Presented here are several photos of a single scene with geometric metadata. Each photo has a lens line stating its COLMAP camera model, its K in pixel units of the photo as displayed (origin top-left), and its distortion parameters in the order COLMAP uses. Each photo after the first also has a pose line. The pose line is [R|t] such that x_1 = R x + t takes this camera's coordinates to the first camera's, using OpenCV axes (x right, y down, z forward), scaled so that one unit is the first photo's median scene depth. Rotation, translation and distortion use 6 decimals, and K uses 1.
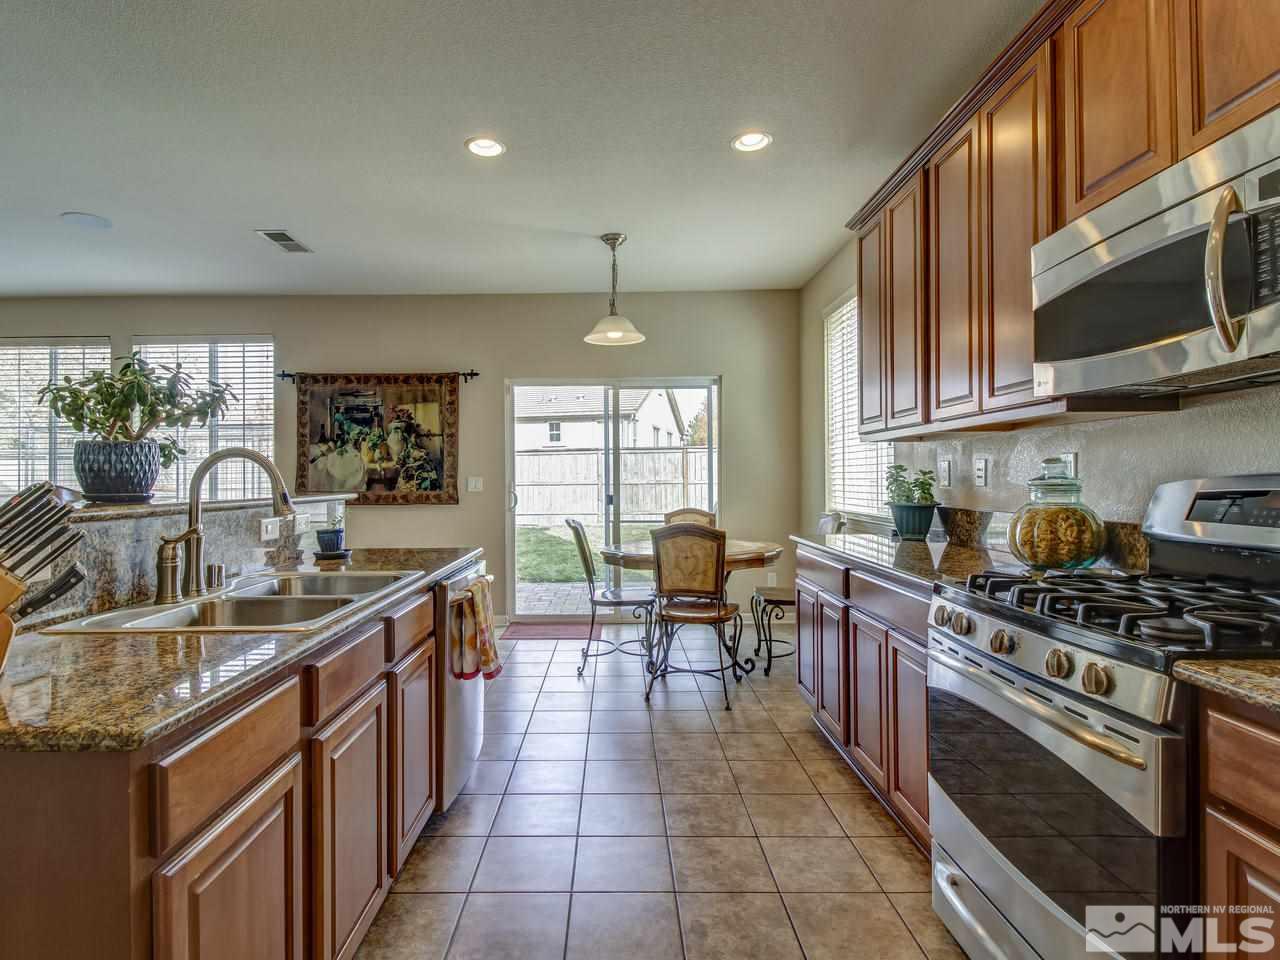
lens RADIAL K [[650.5, 0, 596.8], [0, 650.5, 474.2], [0, 0, 1]] dist [-0.001810, -0.000794]
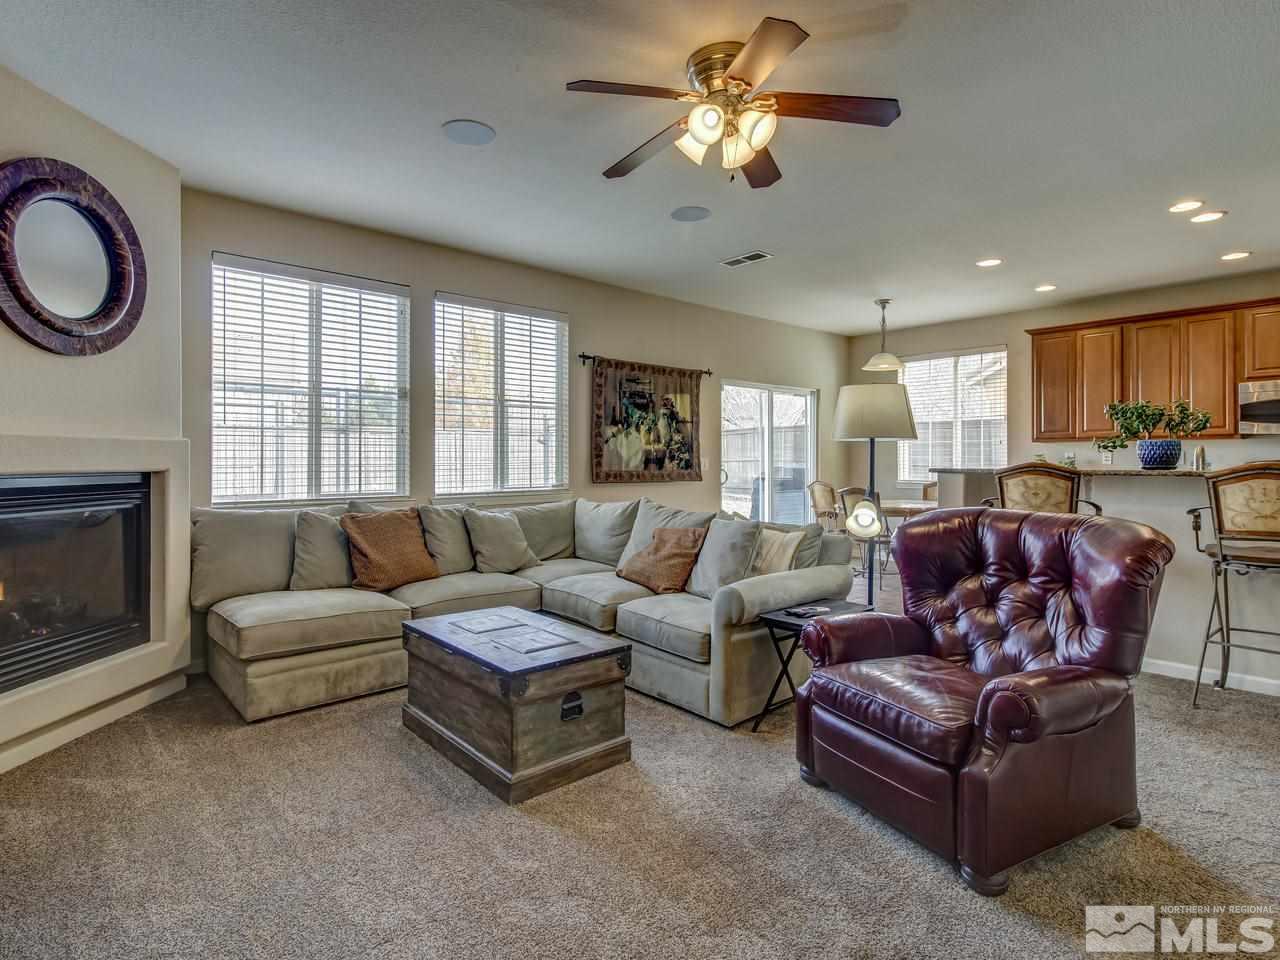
lens RADIAL K [[686.9, 0, 640.6], [0, 686.9, 464.3], [0, 0, 1]] dist [0.003718, -0.000277]
pose [[0.739137, 0.003118, 0.673548, -1.141431], [-0.007300, 0.999968, 0.003382, 0.012237], [-0.673516, -0.007417, 0.739136, 0.145038]]
